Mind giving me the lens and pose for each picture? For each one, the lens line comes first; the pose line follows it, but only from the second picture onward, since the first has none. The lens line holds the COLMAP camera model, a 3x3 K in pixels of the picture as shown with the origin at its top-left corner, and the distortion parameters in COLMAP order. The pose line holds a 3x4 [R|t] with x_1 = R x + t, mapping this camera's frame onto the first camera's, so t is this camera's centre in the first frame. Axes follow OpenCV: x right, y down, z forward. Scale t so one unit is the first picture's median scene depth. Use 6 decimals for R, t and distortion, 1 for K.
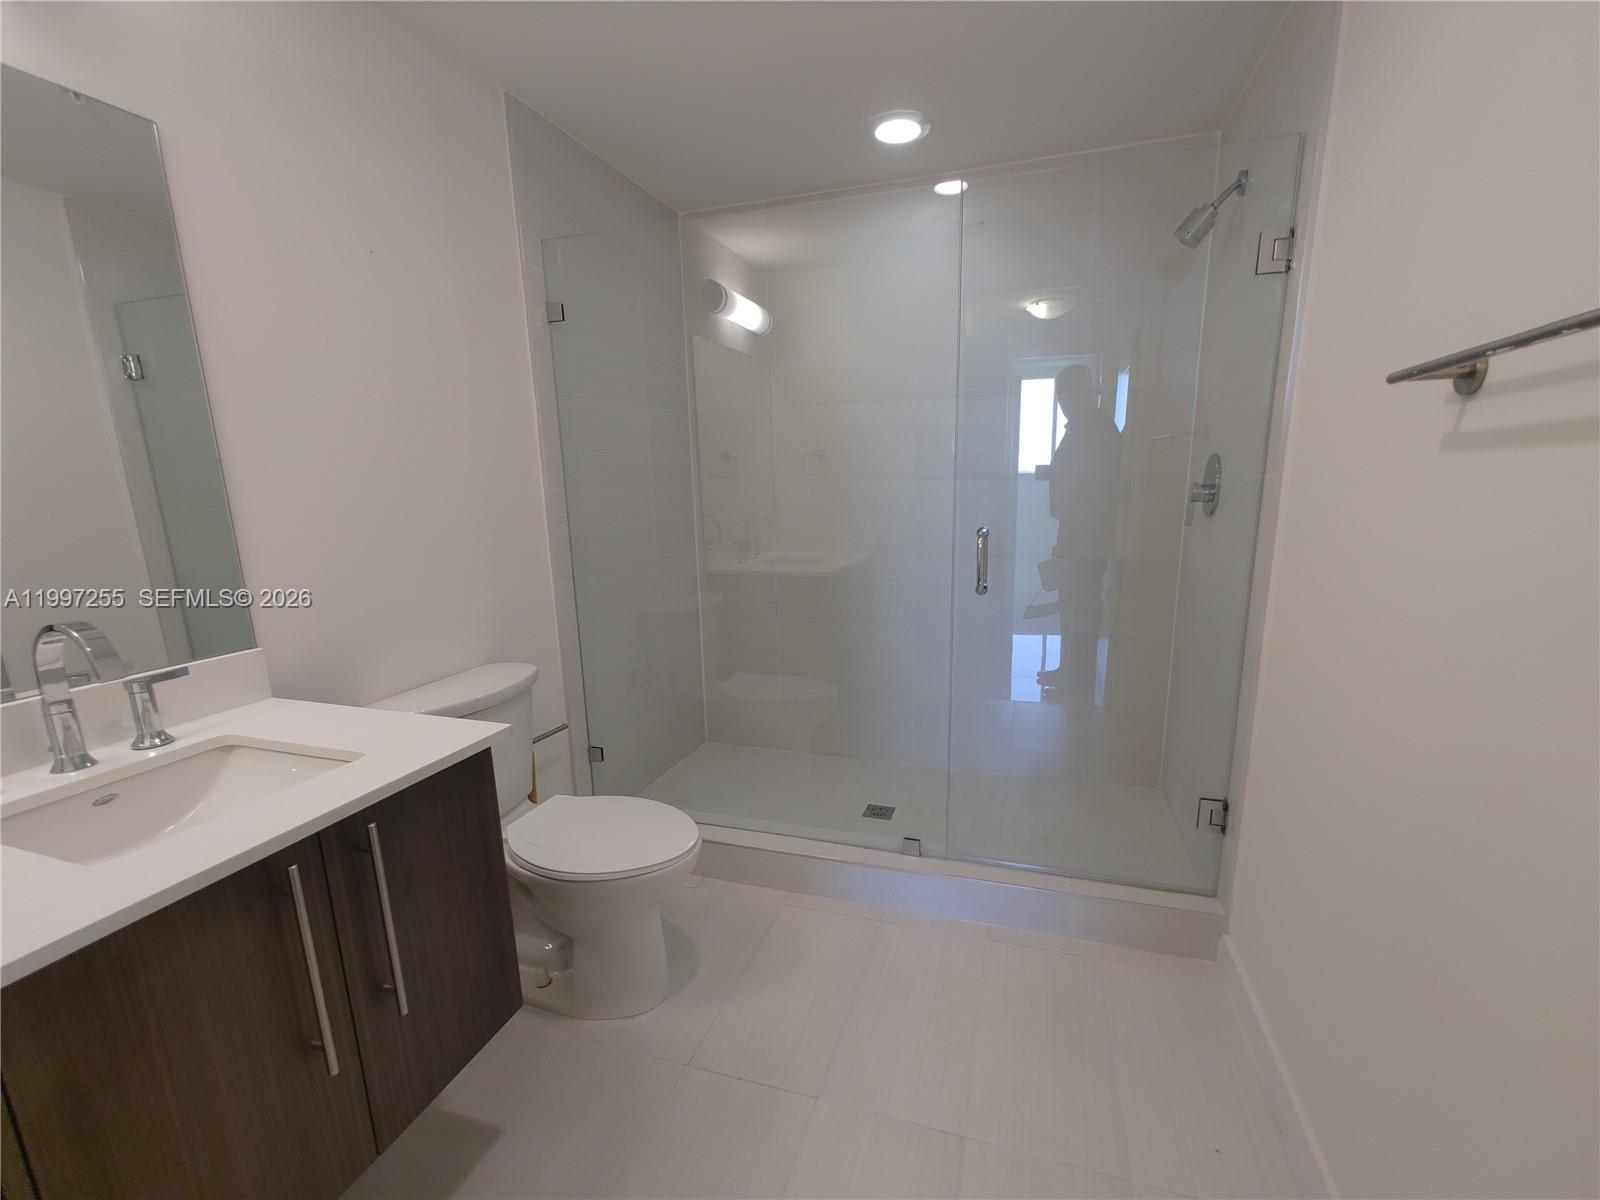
lens RADIAL K [[690.4, 0, 814.3], [0, 690.4, 623.5], [0, 0, 1]] dist [0.001562, 0.000678]
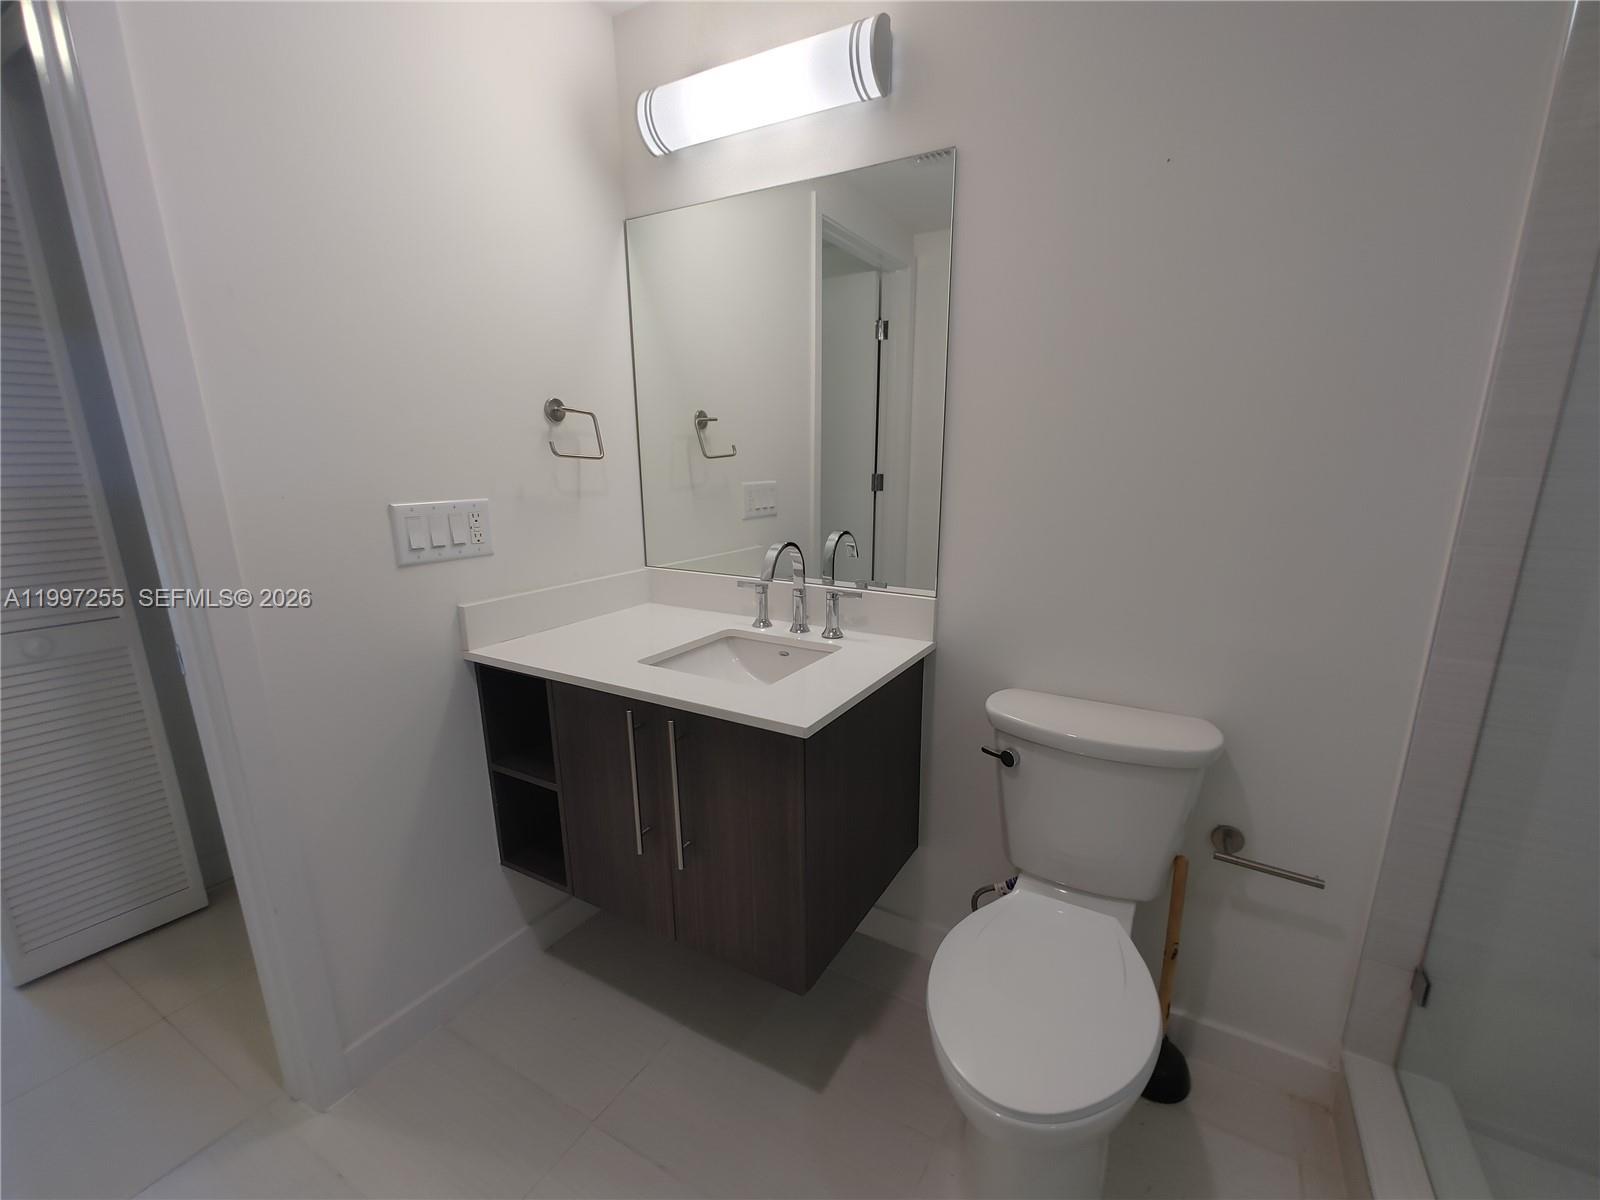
lens RADIAL K [[690.4, 0, 814.3], [0, 690.4, 623.5], [0, 0, 1]] dist [0.001562, 0.000678]
pose [[-0.179233, 0.272034, -0.945449, 0.438918], [-0.214681, 0.927036, 0.307434, -0.305721], [0.960098, 0.258073, -0.107755, 1.185795]]
